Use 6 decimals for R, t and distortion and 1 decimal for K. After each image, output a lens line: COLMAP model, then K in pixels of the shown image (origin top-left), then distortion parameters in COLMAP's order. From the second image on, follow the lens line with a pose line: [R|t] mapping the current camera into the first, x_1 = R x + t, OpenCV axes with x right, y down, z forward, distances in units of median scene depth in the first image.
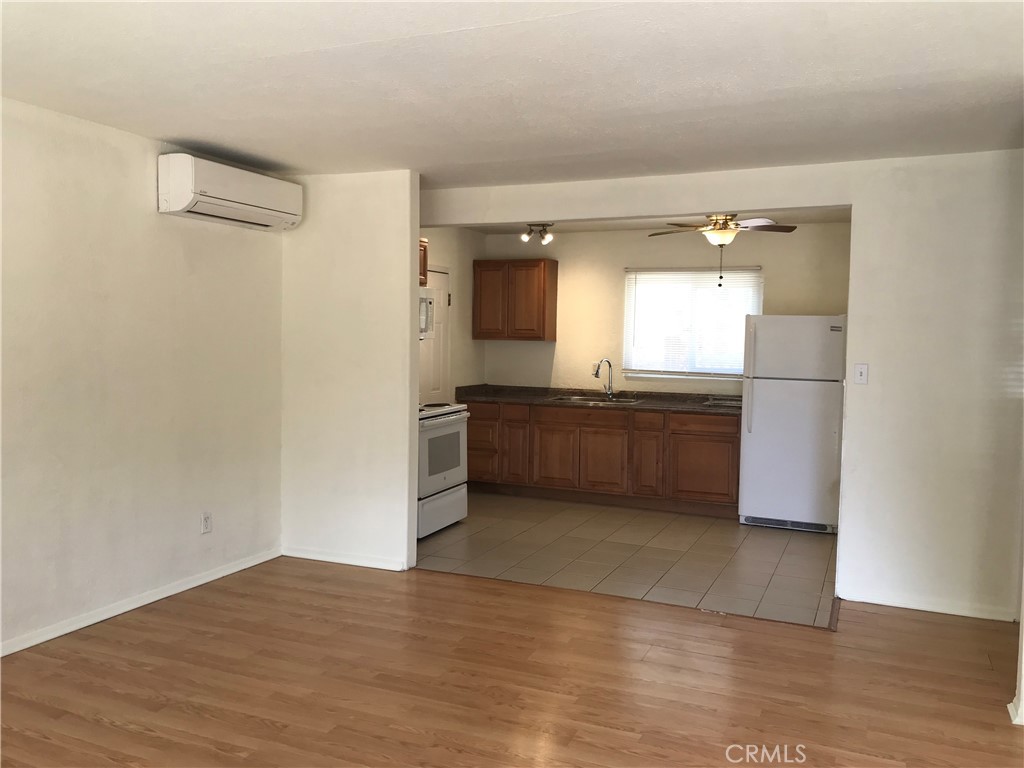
lens RADIAL K [[843.6, 0, 511.9], [0, 843.6, 383.9], [0, 0, 1]] dist [-0.028887, -0.002036]
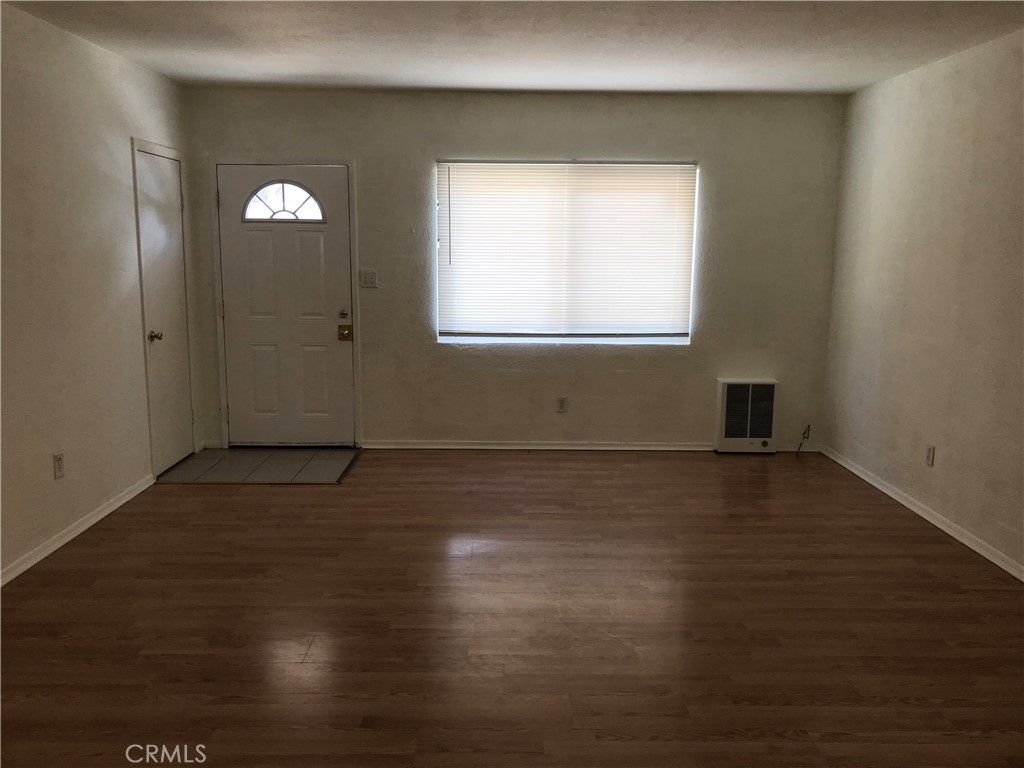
lens RADIAL K [[843.6, 0, 511.5], [0, 843.6, 383.0], [0, 0, 1]] dist [-0.028887, -0.002036]
pose [[-0.914730, 0.047249, -0.401293, 0.136230], [-0.042970, 0.976133, 0.212879, -0.037545], [0.401774, 0.211970, -0.890868, 0.622492]]
